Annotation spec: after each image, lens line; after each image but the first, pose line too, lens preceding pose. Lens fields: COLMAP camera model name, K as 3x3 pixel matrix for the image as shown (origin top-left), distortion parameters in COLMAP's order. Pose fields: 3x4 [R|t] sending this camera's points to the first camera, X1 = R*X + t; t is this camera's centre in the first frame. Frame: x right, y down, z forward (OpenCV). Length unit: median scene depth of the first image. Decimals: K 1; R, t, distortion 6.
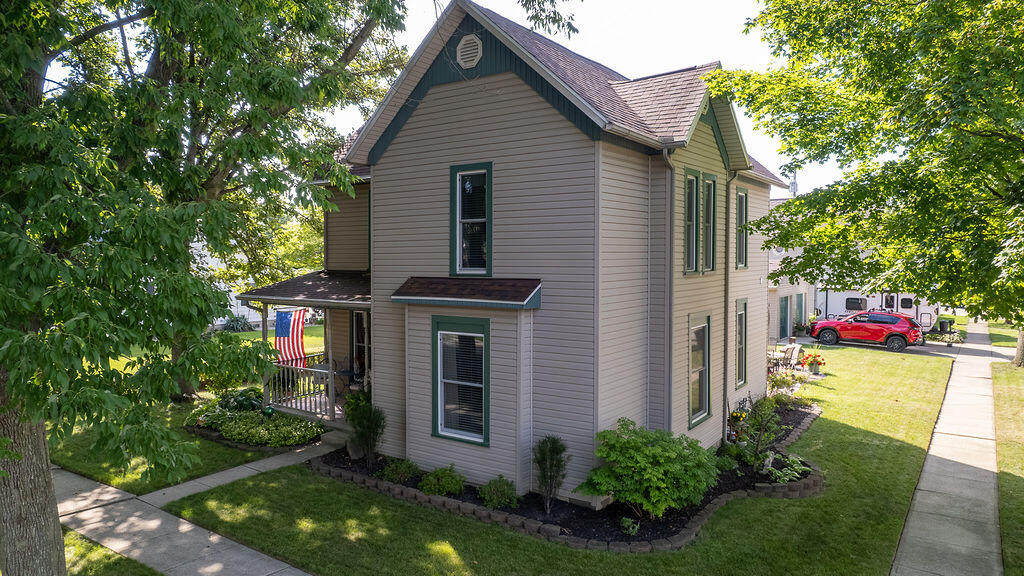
lens RADIAL K [[697.1, 0, 528.7], [0, 697.1, 286.8], [0, 0, 1]] dist [-0.031810, 0.004987]
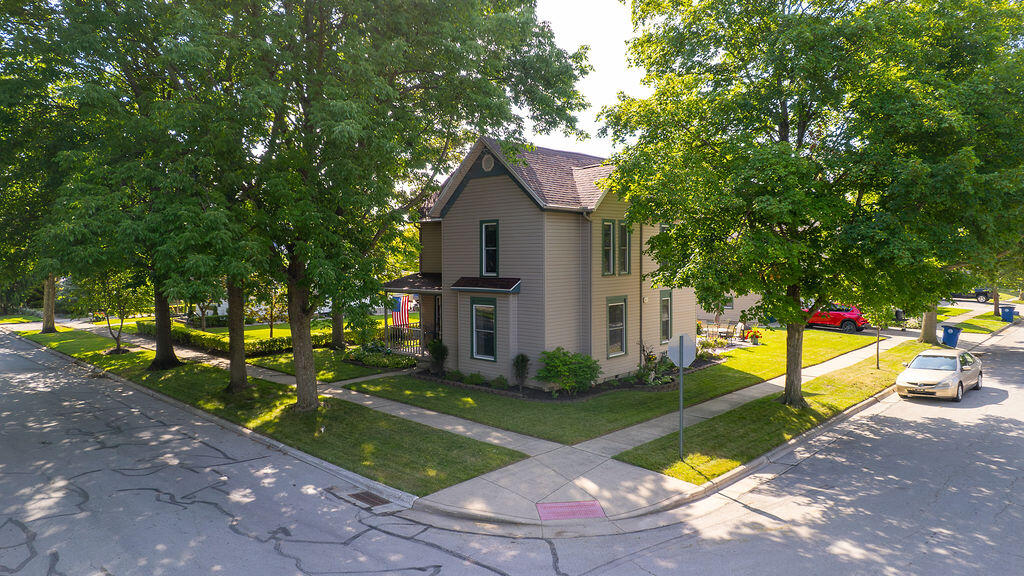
lens RADIAL K [[697.1, 0, 528.7], [0, 697.1, 286.8], [0, 0, 1]] dist [-0.031810, 0.004987]
pose [[0.989711, 0.001182, -0.143077, 0.302852], [-0.000627, 0.999992, 0.003922, 0.005236], [0.143081, -0.003792, 0.989704, -0.914330]]
